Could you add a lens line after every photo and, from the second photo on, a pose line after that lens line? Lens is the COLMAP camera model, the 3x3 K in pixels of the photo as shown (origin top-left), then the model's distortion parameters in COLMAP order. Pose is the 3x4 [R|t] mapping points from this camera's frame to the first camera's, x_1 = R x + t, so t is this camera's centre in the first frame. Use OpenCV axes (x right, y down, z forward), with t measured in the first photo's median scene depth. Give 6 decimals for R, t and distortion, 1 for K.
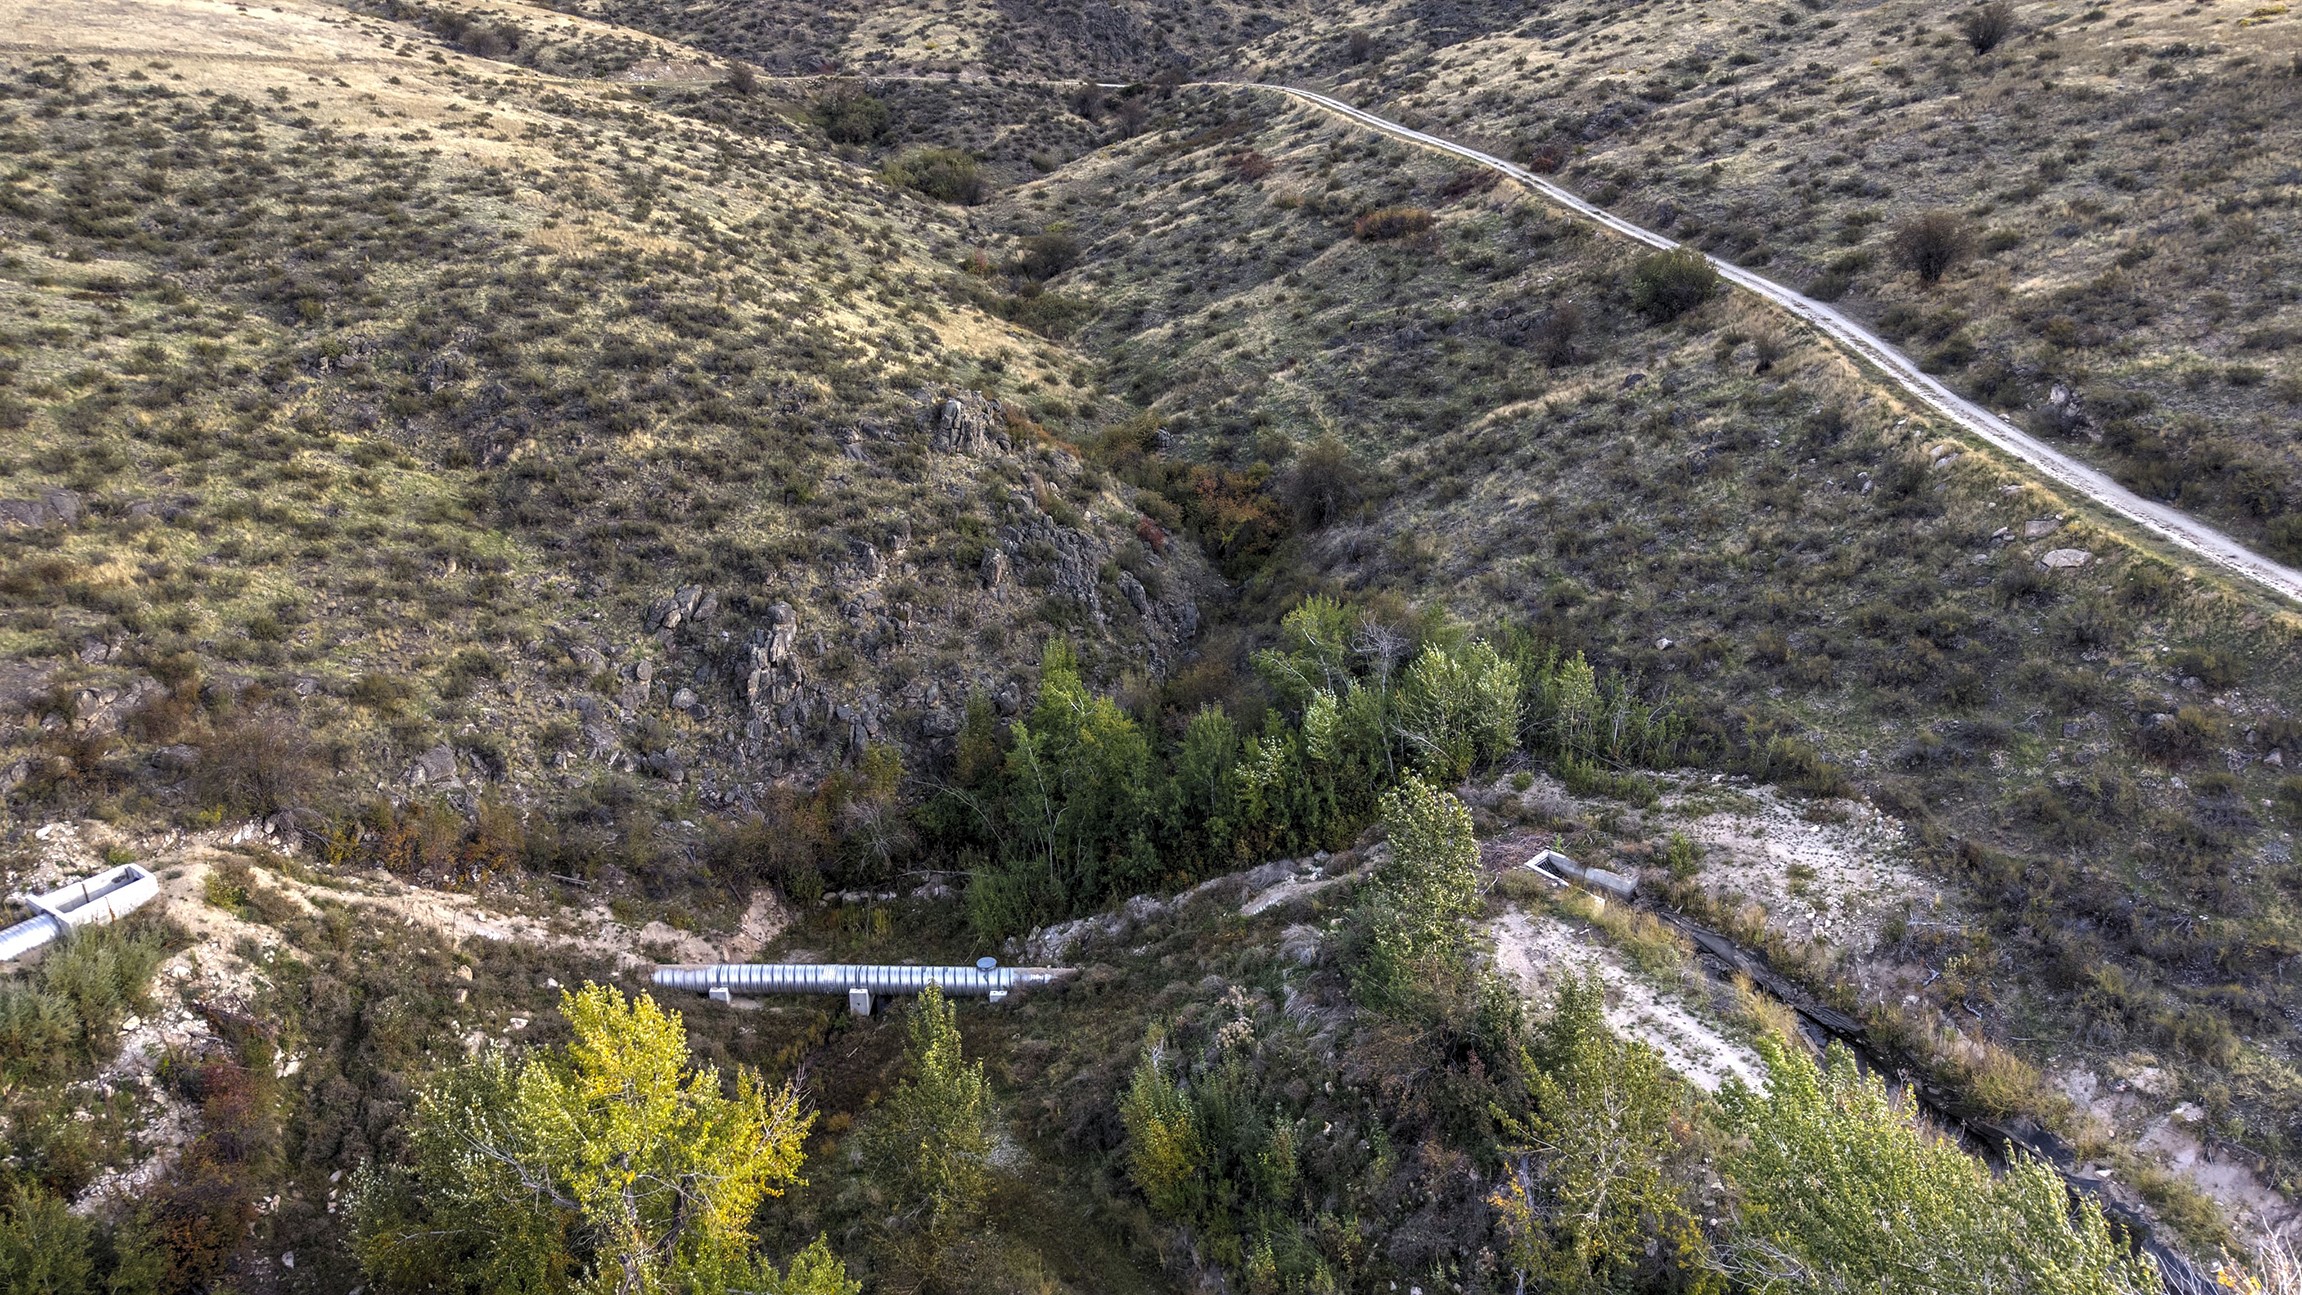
lens RADIAL K [[1541.7, 0, 1148.8], [0, 1541.7, 657.2], [0, 0, 1]] dist [0.030267, -0.029057]
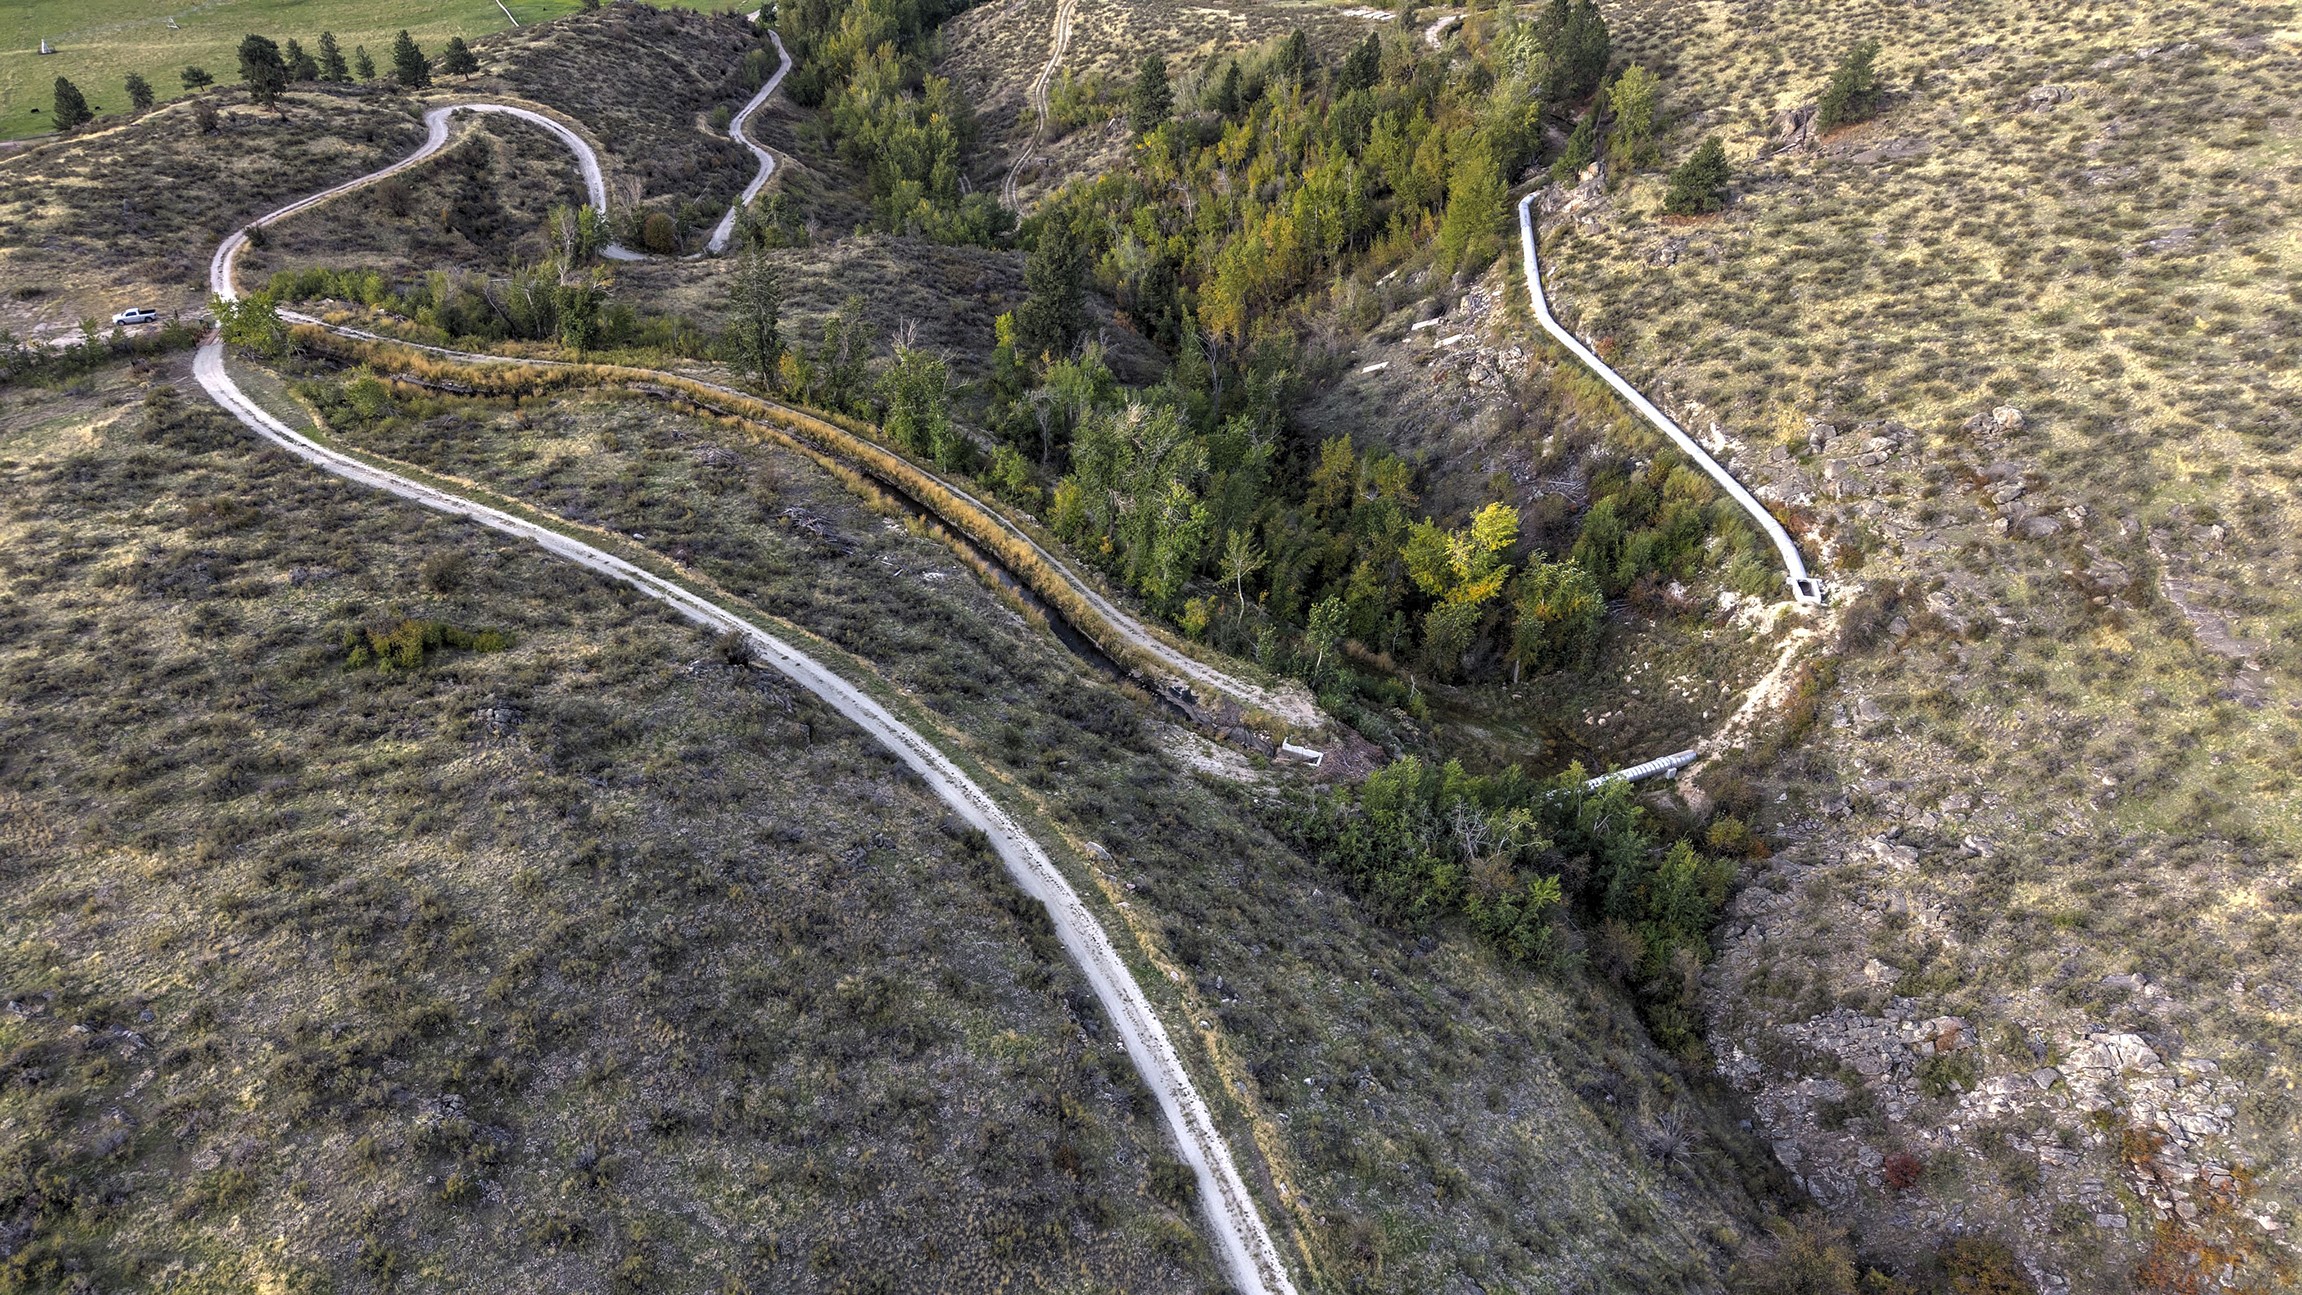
lens RADIAL K [[1541.7, 0, 1148.8], [0, 1541.7, 657.2], [0, 0, 1]] dist [0.030267, -0.029057]
pose [[-0.909291, 0.239422, -0.340393, 0.899214], [-0.172025, 0.528544, 0.831293, -1.289595], [0.378942, 0.814444, -0.439414, 1.352673]]
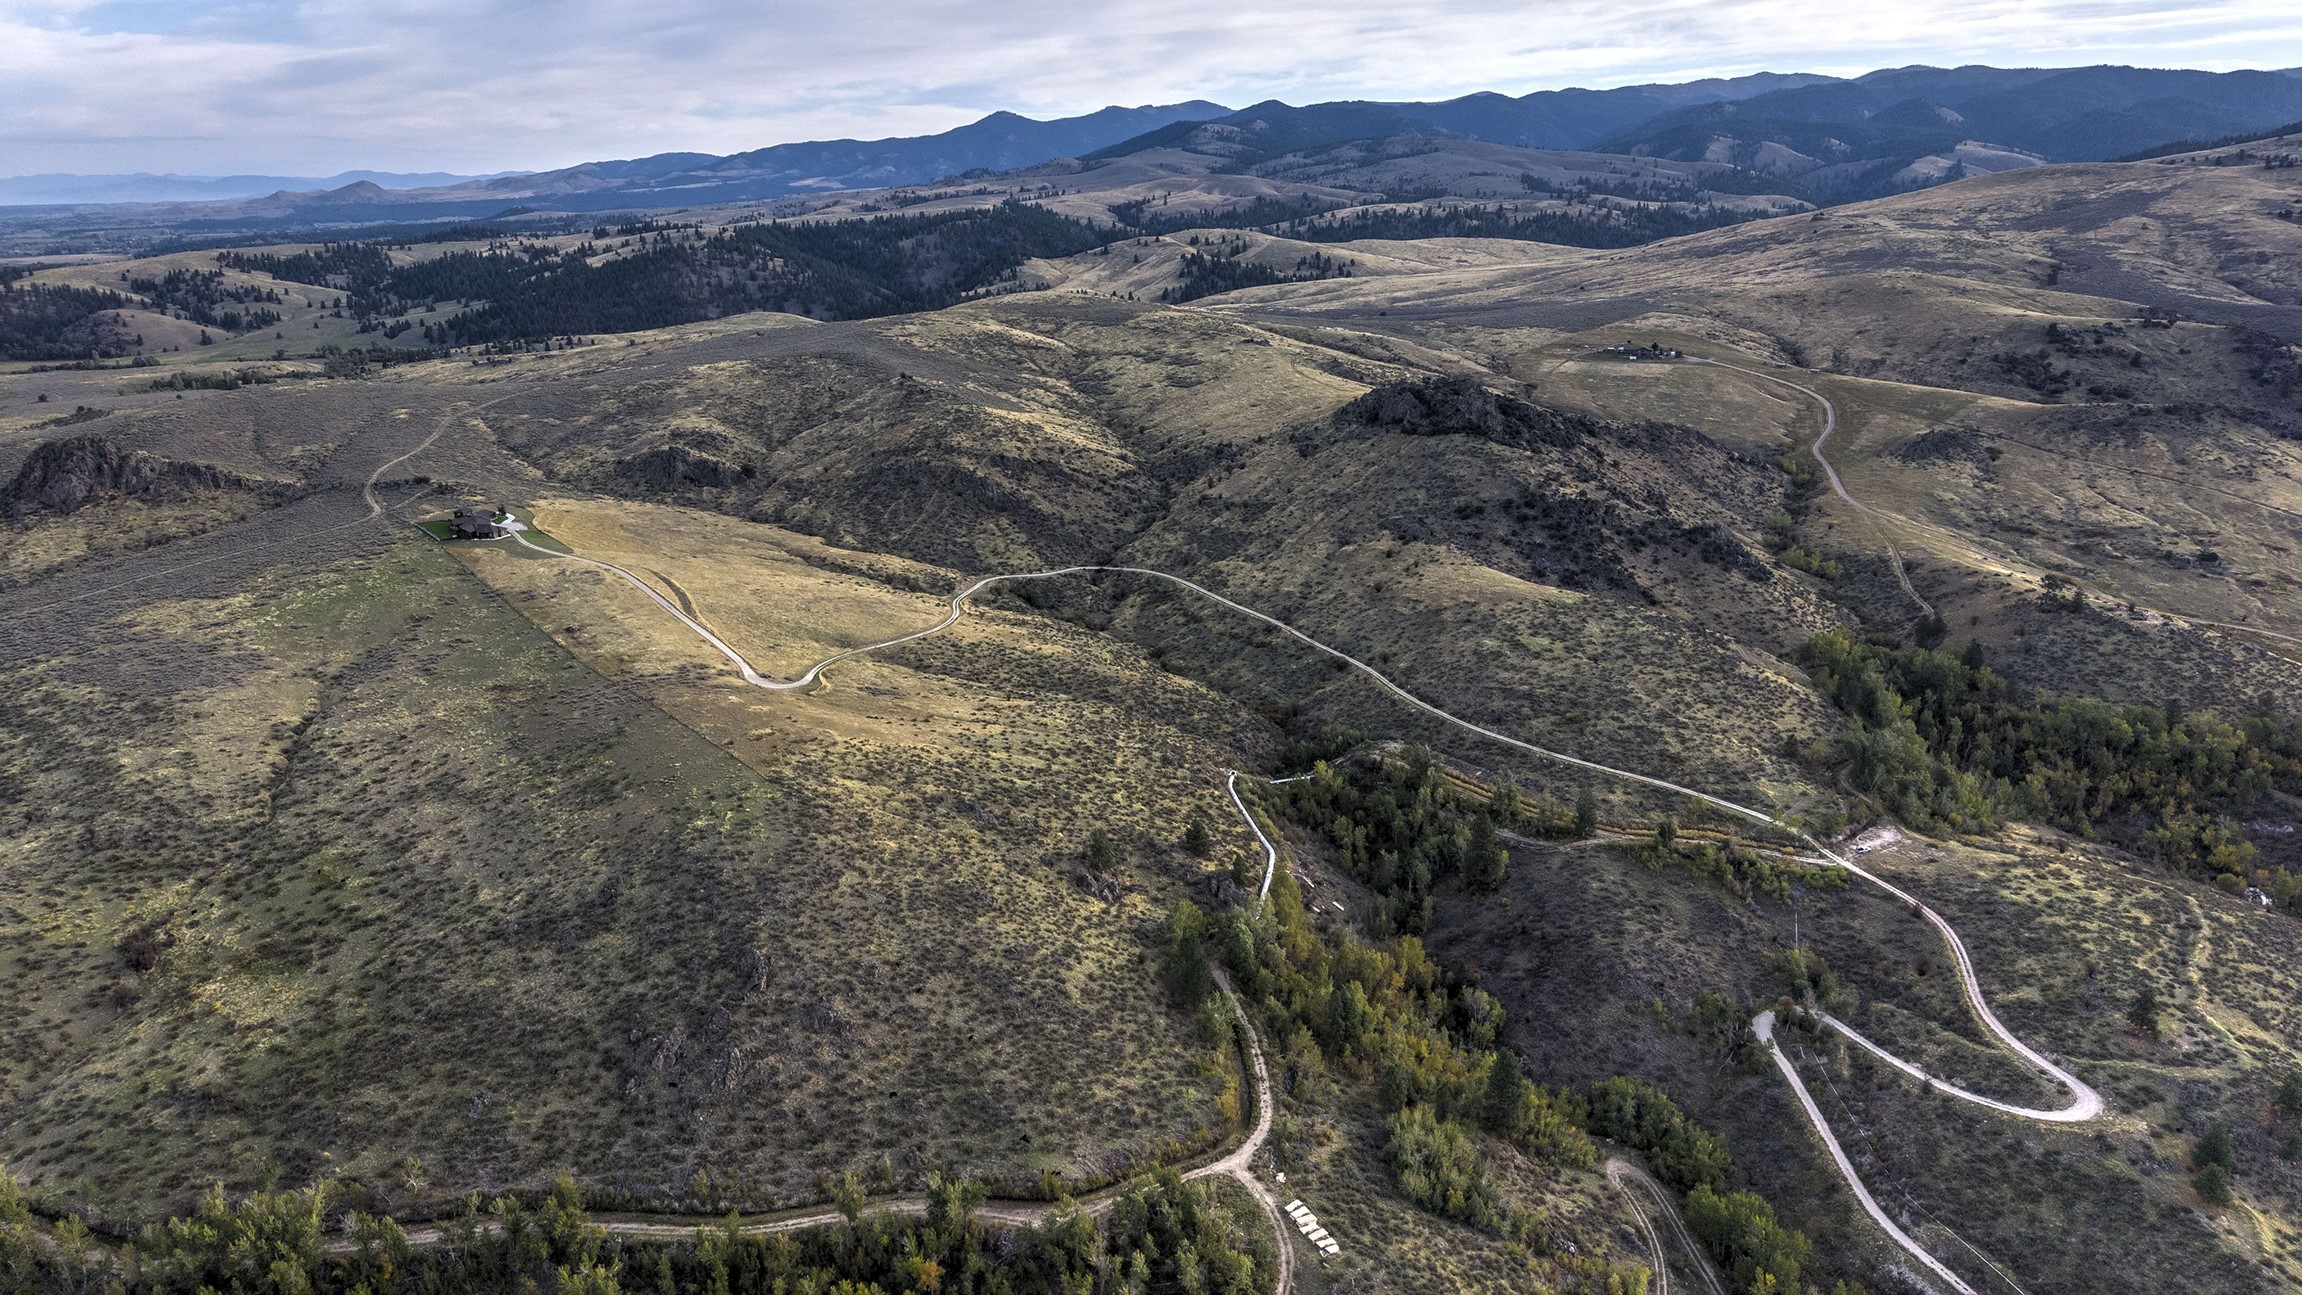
lens RADIAL K [[1541.7, 0, 1148.8], [0, 1541.7, 657.2], [0, 0, 1]] dist [0.030267, -0.029057]
pose [[0.926002, -0.107716, 0.361825, -3.254868], [0.146439, 0.985875, -0.081279, 0.107593], [-0.347960, 0.128250, 0.928696, -5.496376]]
